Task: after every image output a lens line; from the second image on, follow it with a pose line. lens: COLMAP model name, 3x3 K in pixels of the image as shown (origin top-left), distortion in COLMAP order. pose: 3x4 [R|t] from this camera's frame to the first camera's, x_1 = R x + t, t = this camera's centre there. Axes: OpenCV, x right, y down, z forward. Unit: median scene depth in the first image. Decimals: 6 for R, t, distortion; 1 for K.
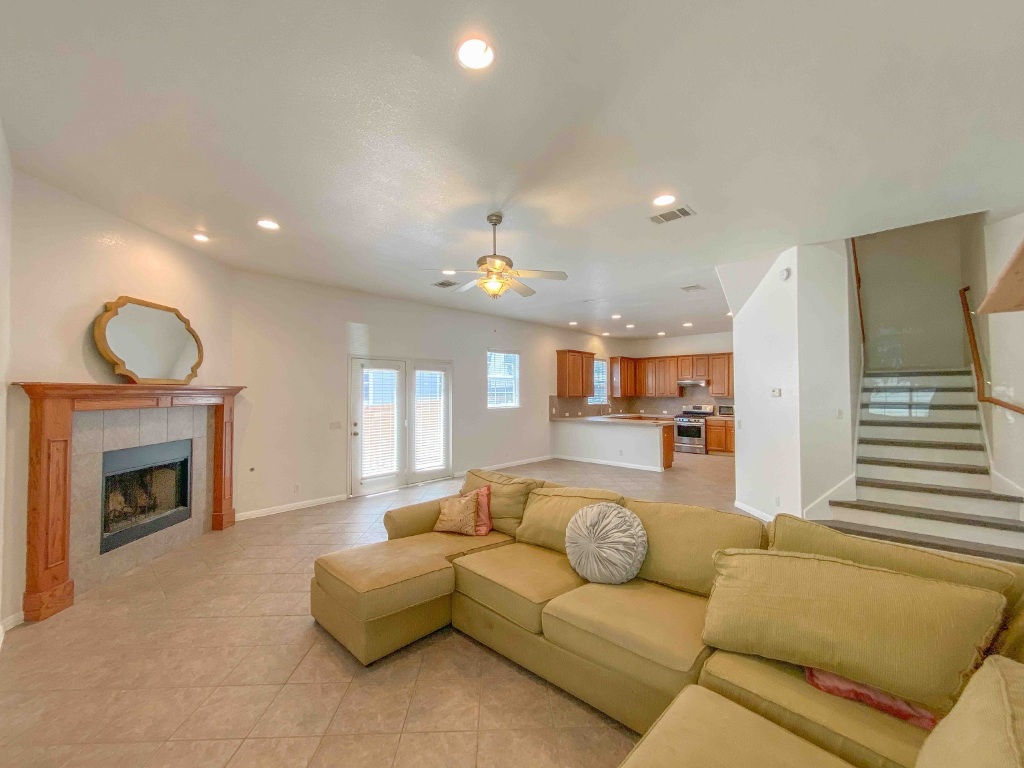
lens RADIAL K [[414.2, 0, 507.5], [0, 414.2, 382.5], [0, 0, 1]] dist [0.000175, -0.000086]
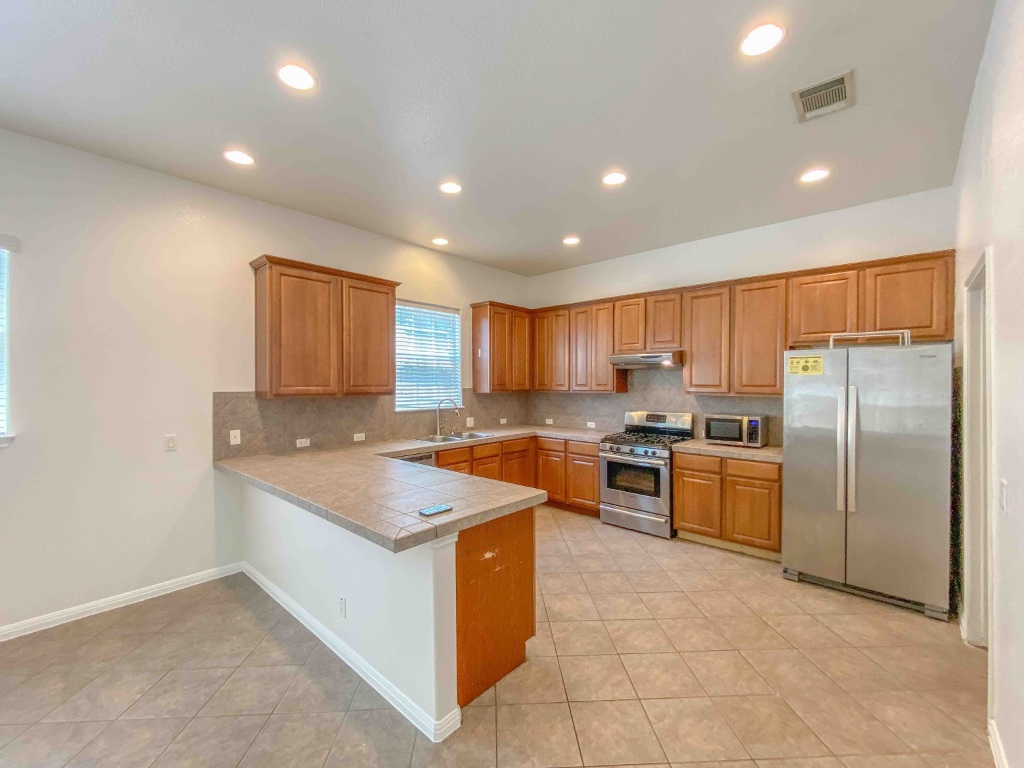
lens RADIAL K [[431.5, 0, 512.0], [0, 431.5, 384.0], [0, 0, 1]] dist [0.000117, -0.000476]
pose [[0.999271, -0.000812, 0.038168, 0.299093], [-0.000388, 0.999506, 0.031427, 0.012186], [-0.038174, -0.031419, 0.998777, 0.575022]]
